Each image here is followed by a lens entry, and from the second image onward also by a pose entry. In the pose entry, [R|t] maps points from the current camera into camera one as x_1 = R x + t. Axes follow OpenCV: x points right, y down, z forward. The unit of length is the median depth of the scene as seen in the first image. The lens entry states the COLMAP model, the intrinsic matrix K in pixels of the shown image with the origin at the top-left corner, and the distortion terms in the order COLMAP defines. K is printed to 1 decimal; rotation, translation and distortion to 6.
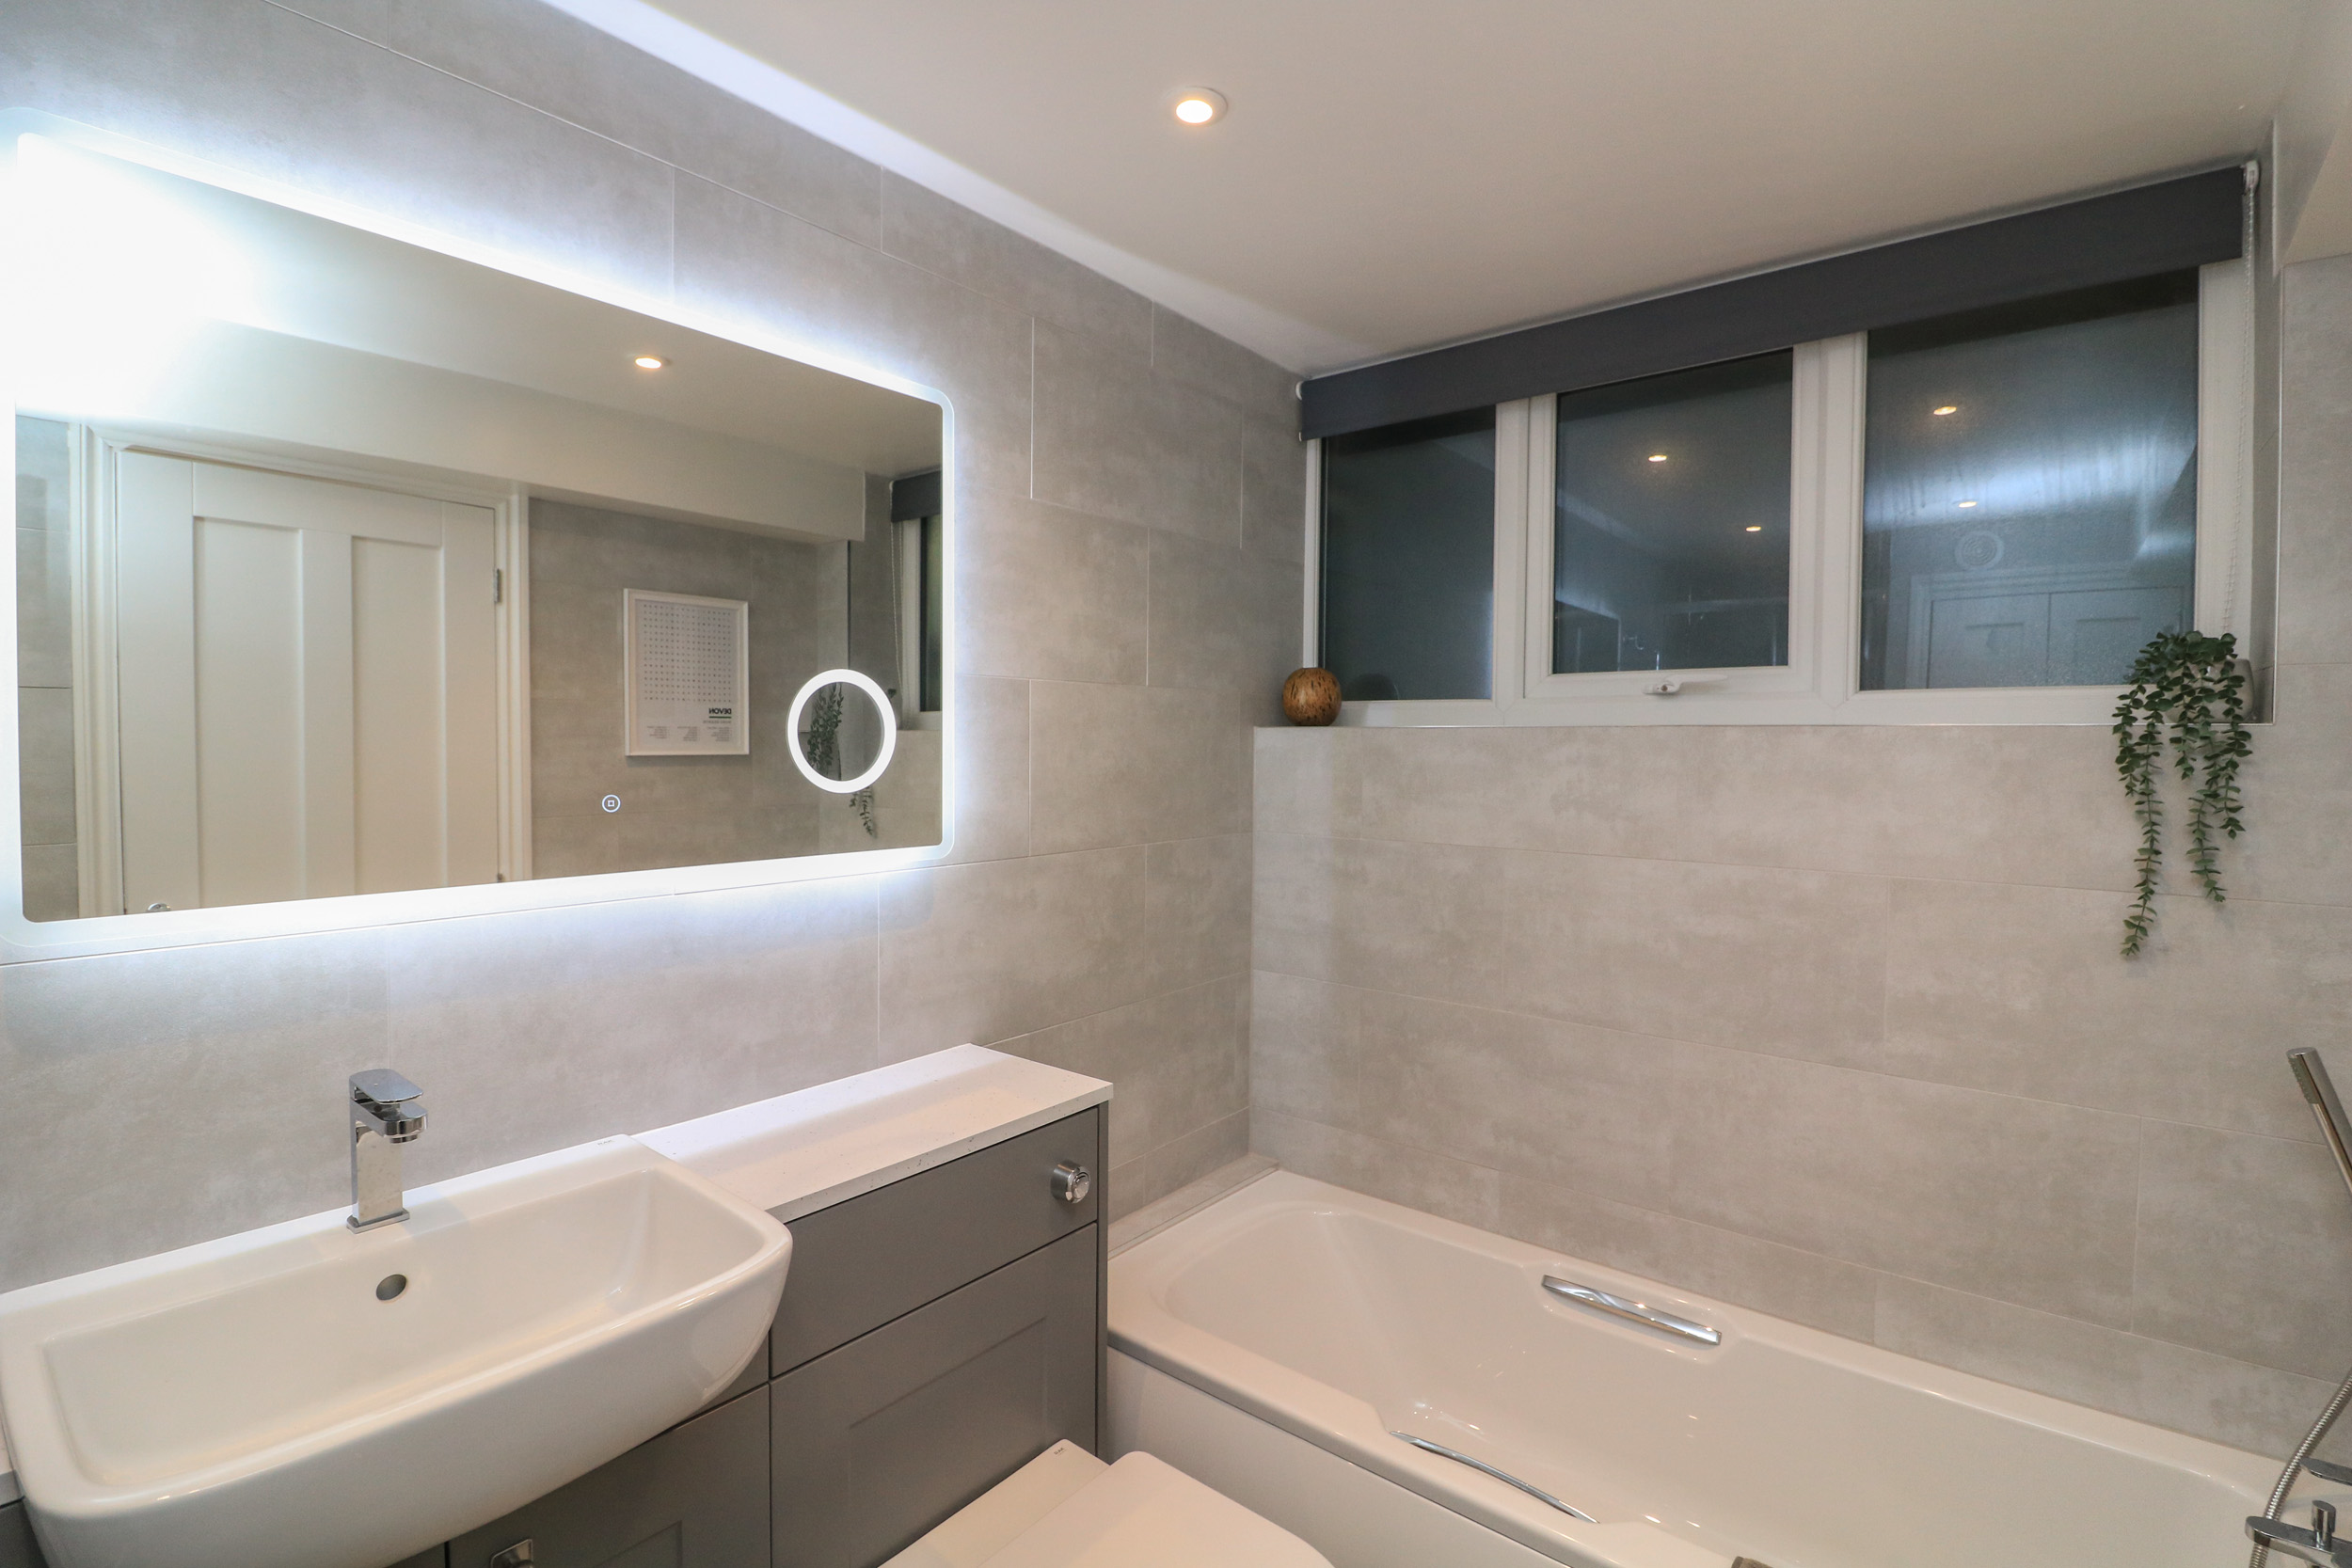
lens RADIAL K [[1079.4, 0, 1176.4], [0, 1079.4, 764.2], [0, 0, 1]] dist [-0.001419, -0.000359]
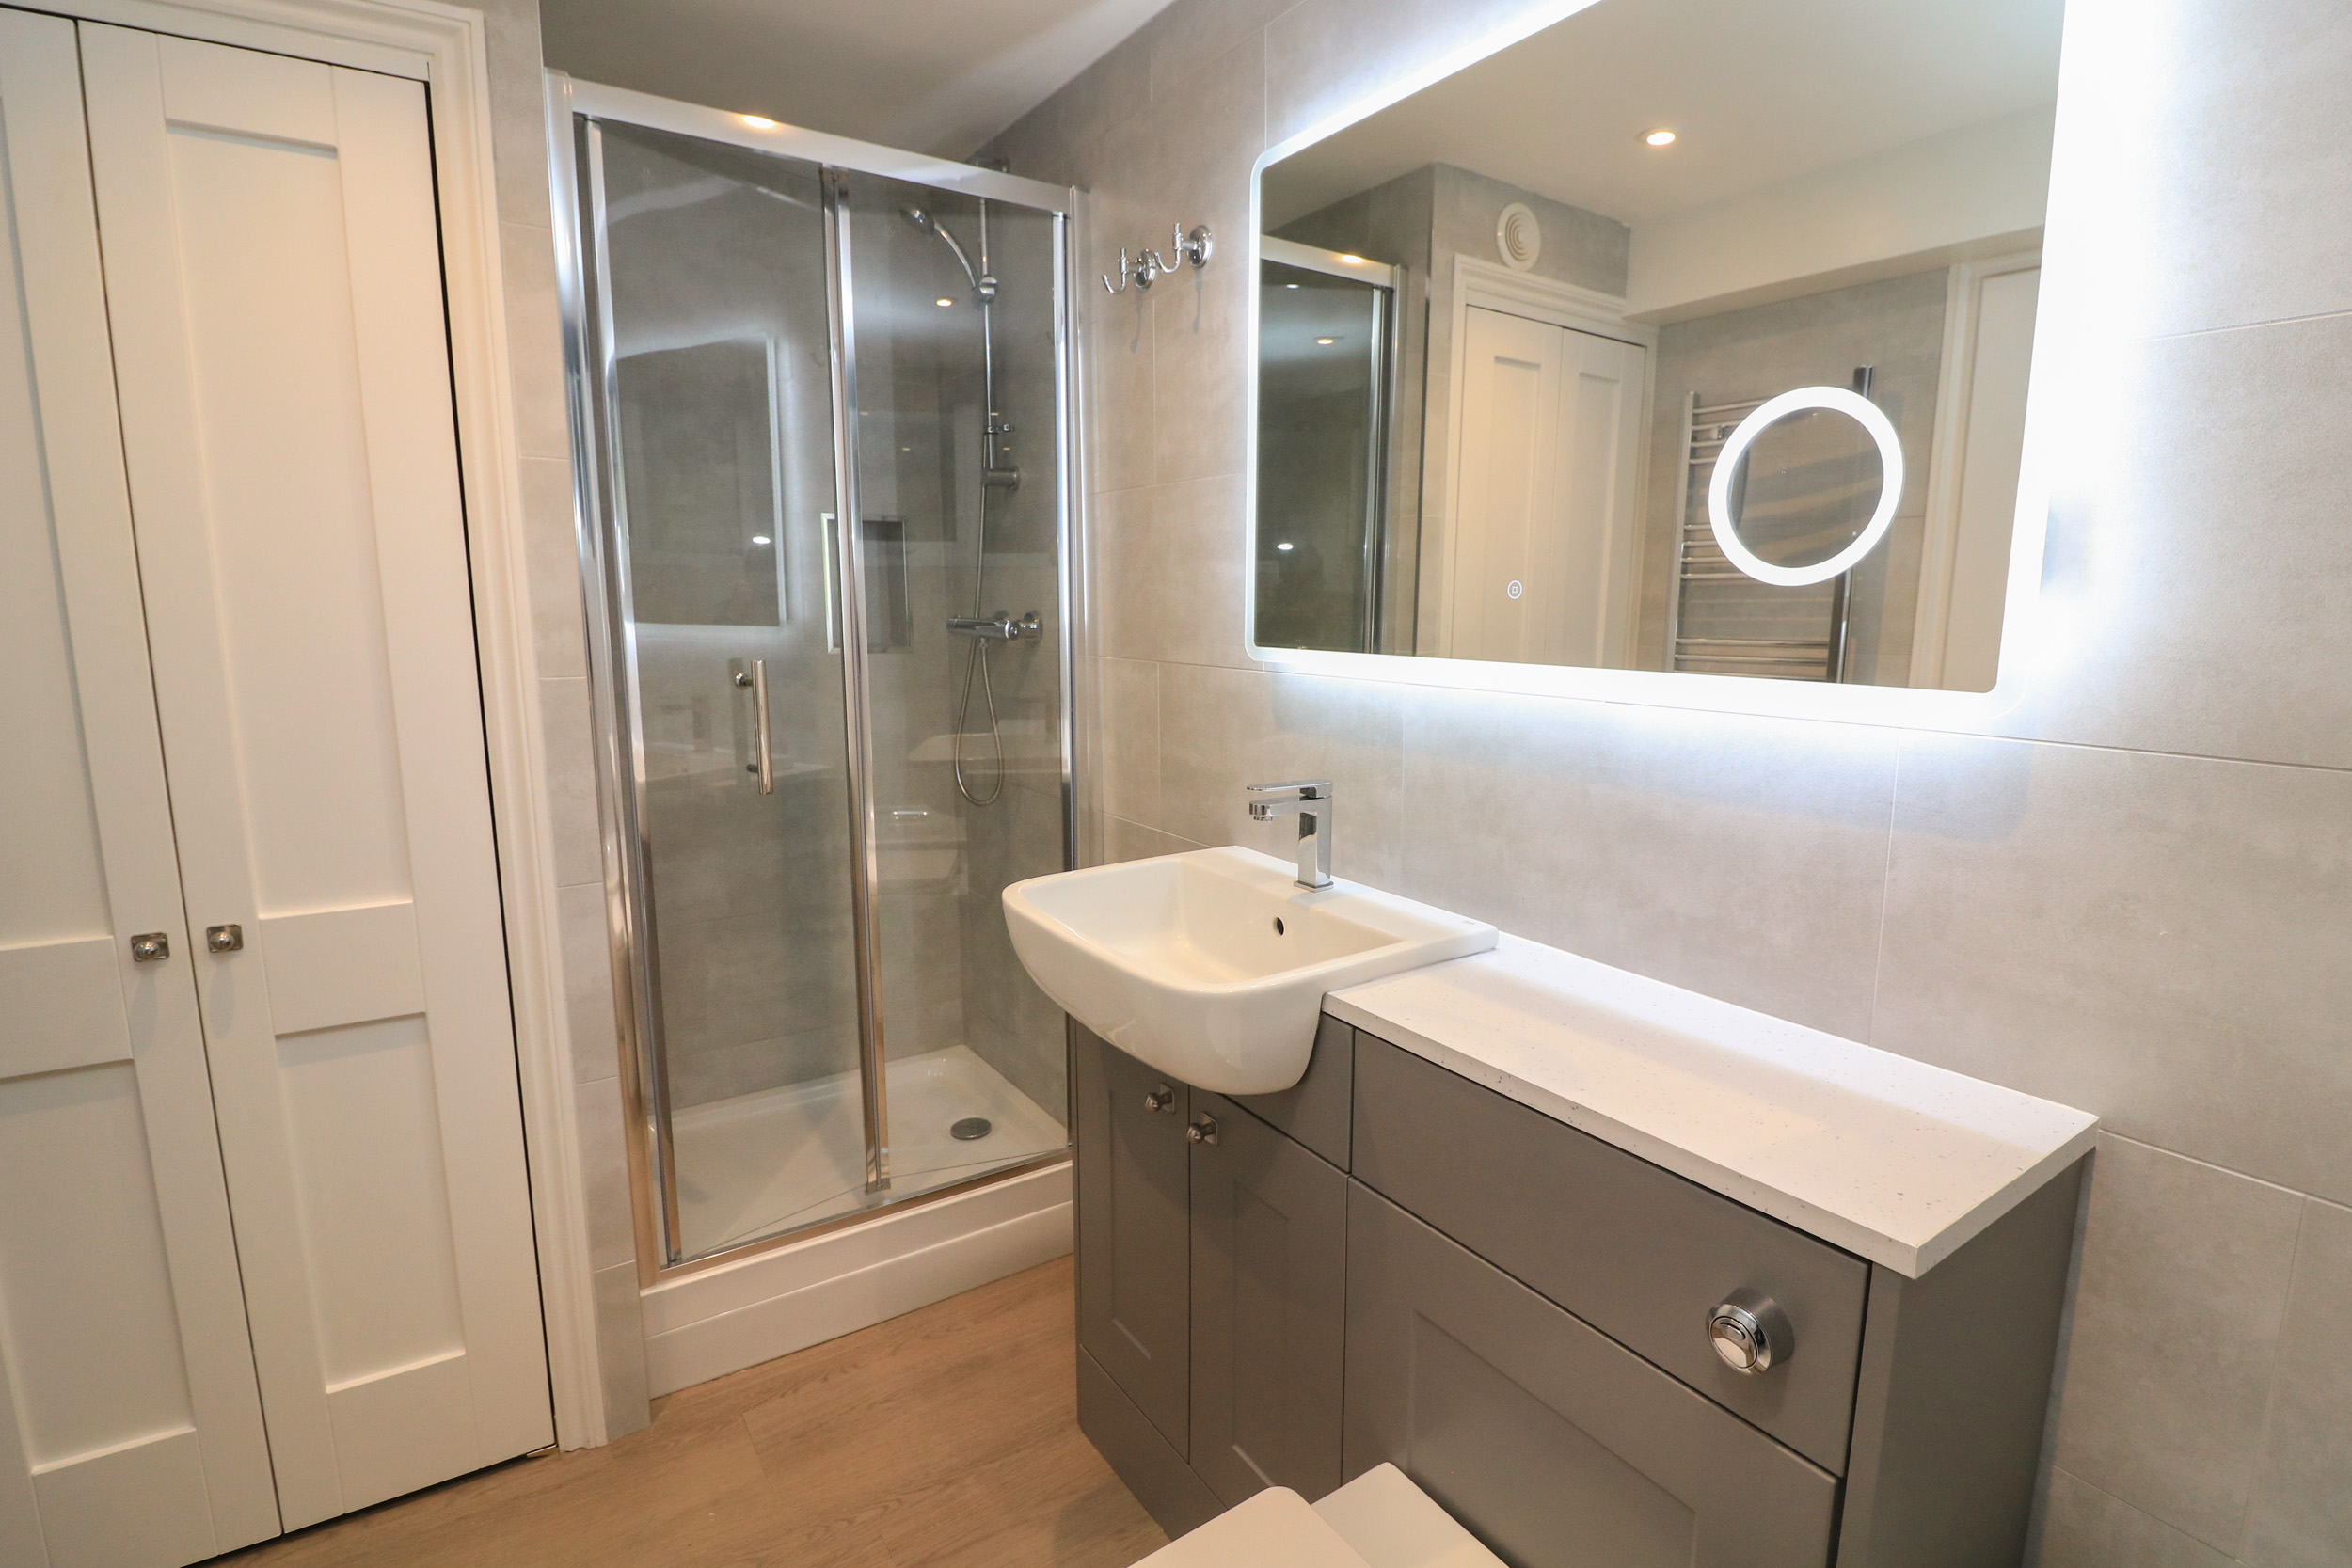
lens RADIAL K [[1143.9, 0, 1190.9], [0, 1143.9, 773.6], [0, 0, 1]] dist [-0.002162, -0.000856]
pose [[-0.289994, 0.146595, -0.945734, 0.471189], [-0.018405, 0.987162, 0.158660, 0.036374], [0.956851, 0.063417, -0.283573, 0.886766]]
